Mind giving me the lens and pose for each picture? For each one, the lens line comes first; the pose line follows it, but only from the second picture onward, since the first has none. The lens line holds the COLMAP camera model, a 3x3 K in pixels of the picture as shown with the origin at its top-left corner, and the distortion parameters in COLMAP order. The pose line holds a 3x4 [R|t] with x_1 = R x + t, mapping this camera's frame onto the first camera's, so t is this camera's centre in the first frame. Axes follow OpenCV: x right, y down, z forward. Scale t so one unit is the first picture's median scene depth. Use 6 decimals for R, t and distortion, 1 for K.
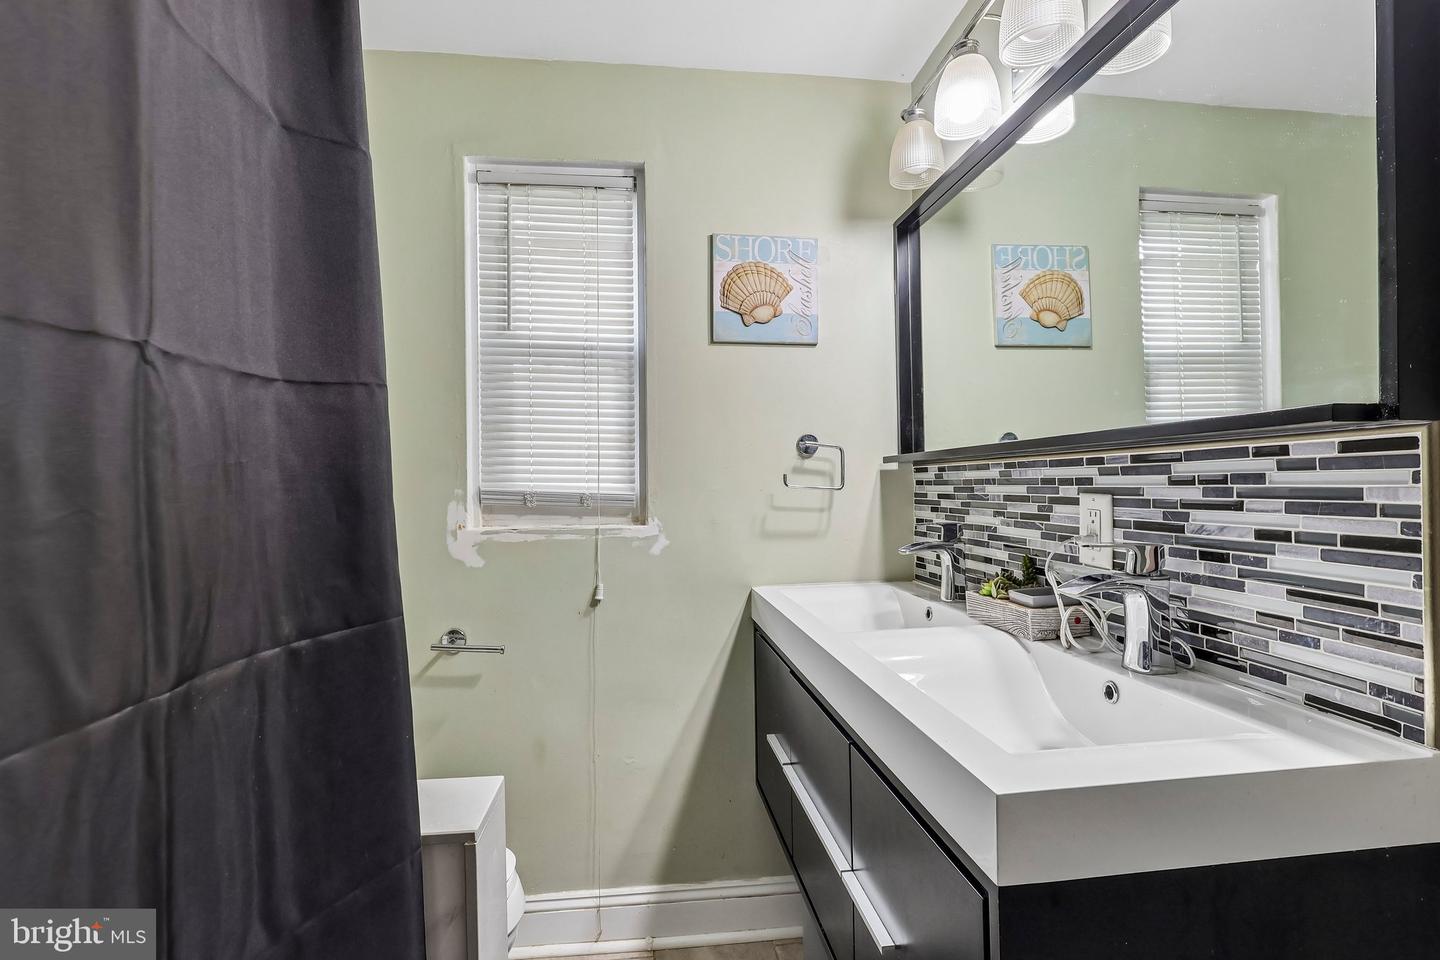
lens RADIAL K [[671.6, 0, 715.7], [0, 671.6, 487.5], [0, 0, 1]] dist [-0.000983, 0.001005]
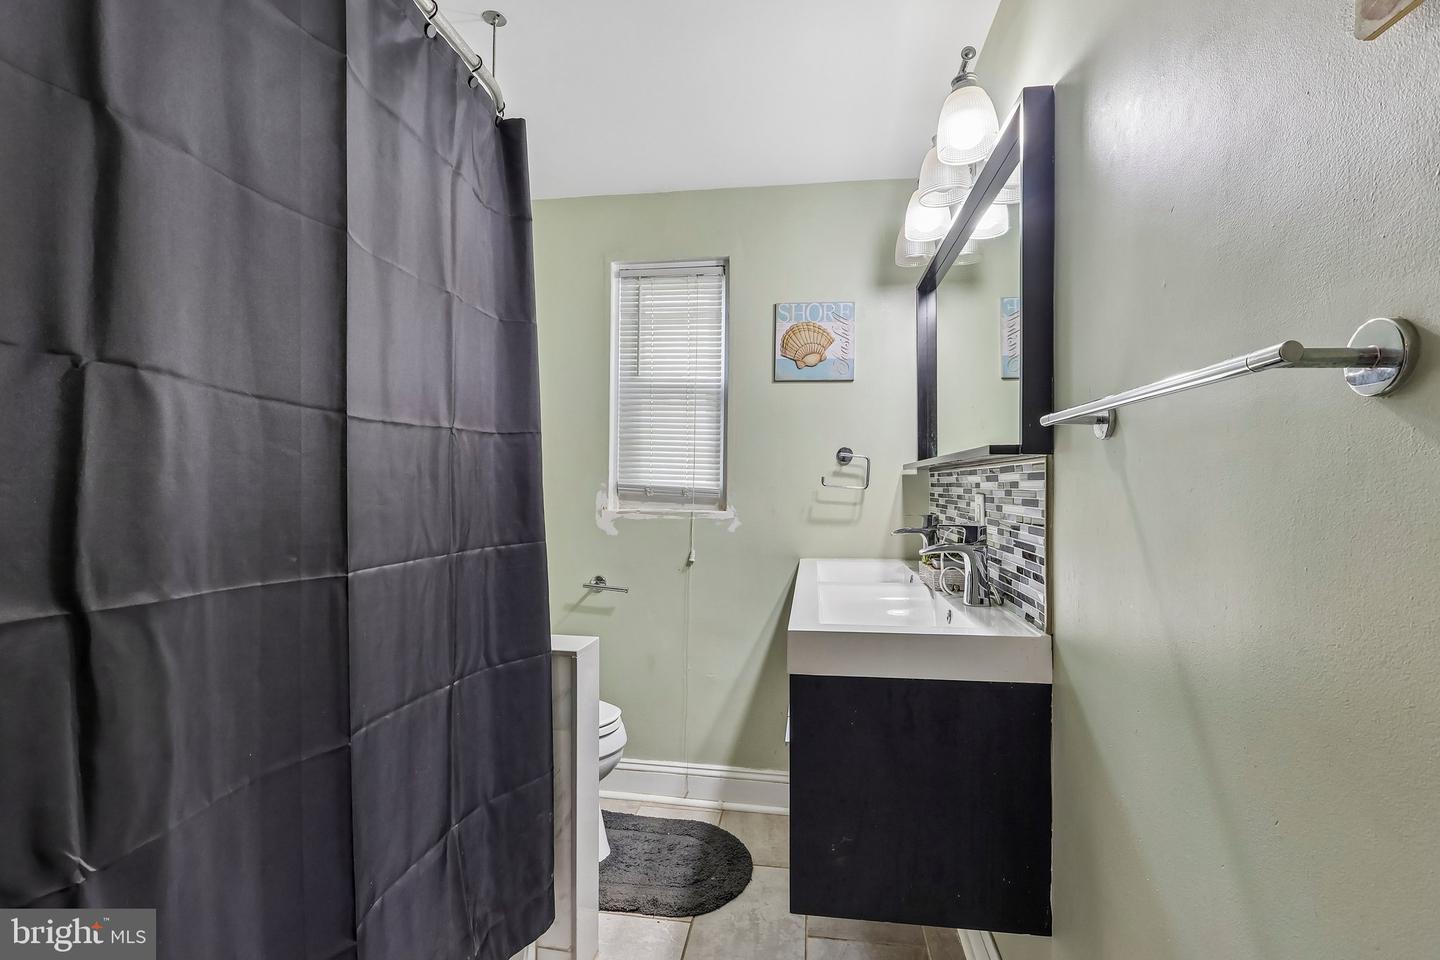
lens RADIAL K [[671.6, 0, 720.7], [0, 671.6, 482.5], [0, 0, 1]] dist [-0.000983, 0.001005]
pose [[0.965327, 0.020023, -0.260273, 0.547225], [-0.021332, 0.999770, -0.002206, -0.001423], [0.260169, 0.007681, 0.965533, -0.801687]]
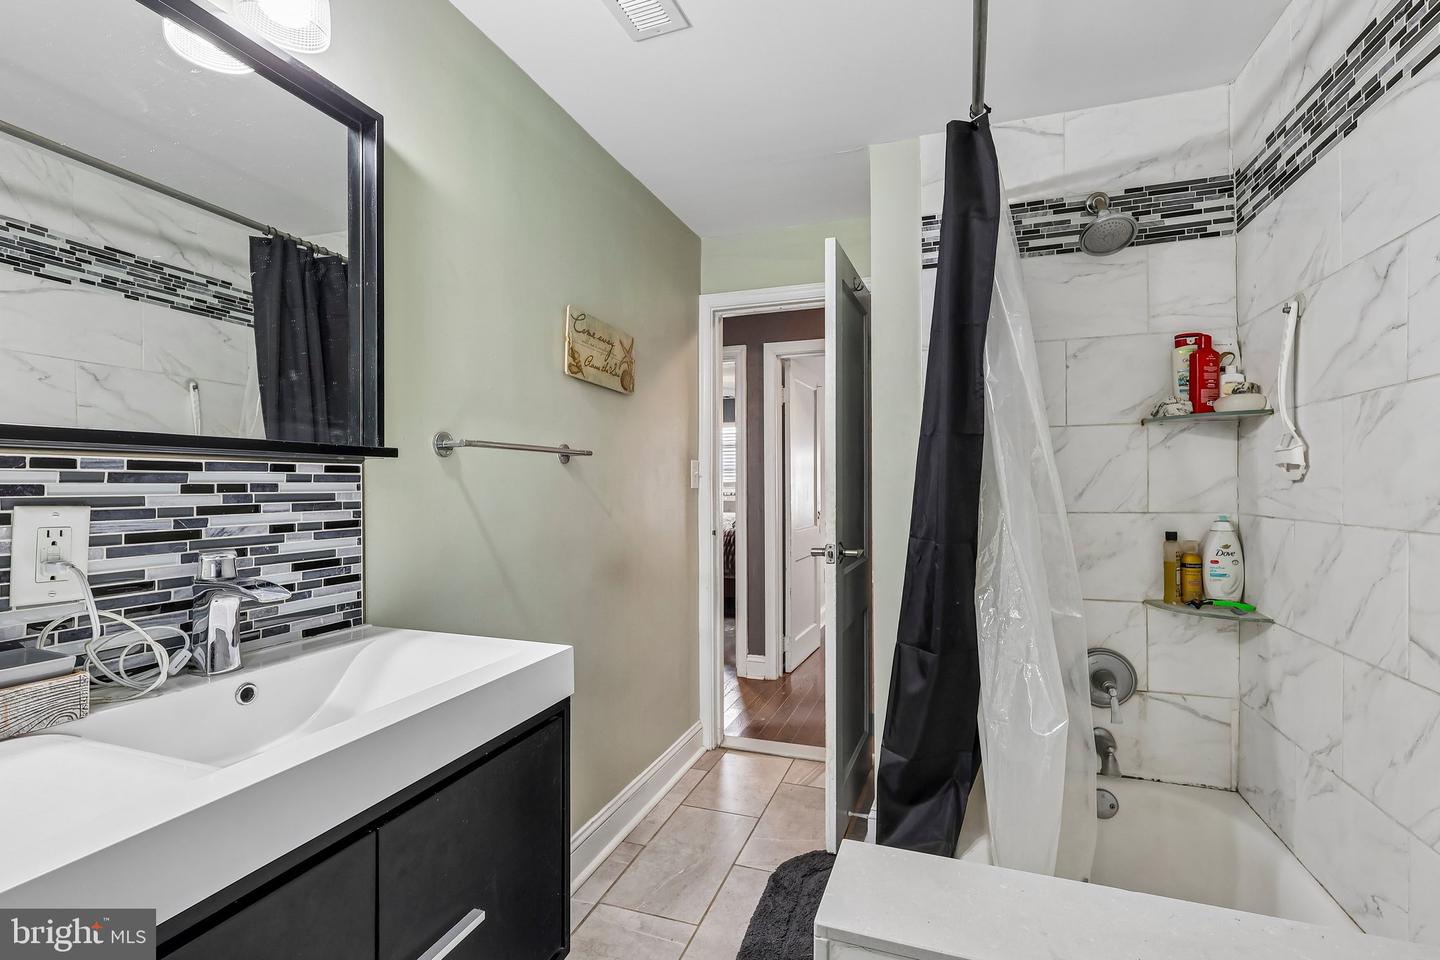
lens RADIAL K [[671.6, 0, 717.2], [0, 671.6, 482.8], [0, 0, 1]] dist [-0.000983, 0.001005]
pose [[-0.894294, 0.016927, 0.447159, -0.512355], [0.016426, 0.999853, -0.004999, -0.001187], [-0.447178, 0.002874, -0.894440, 1.565762]]
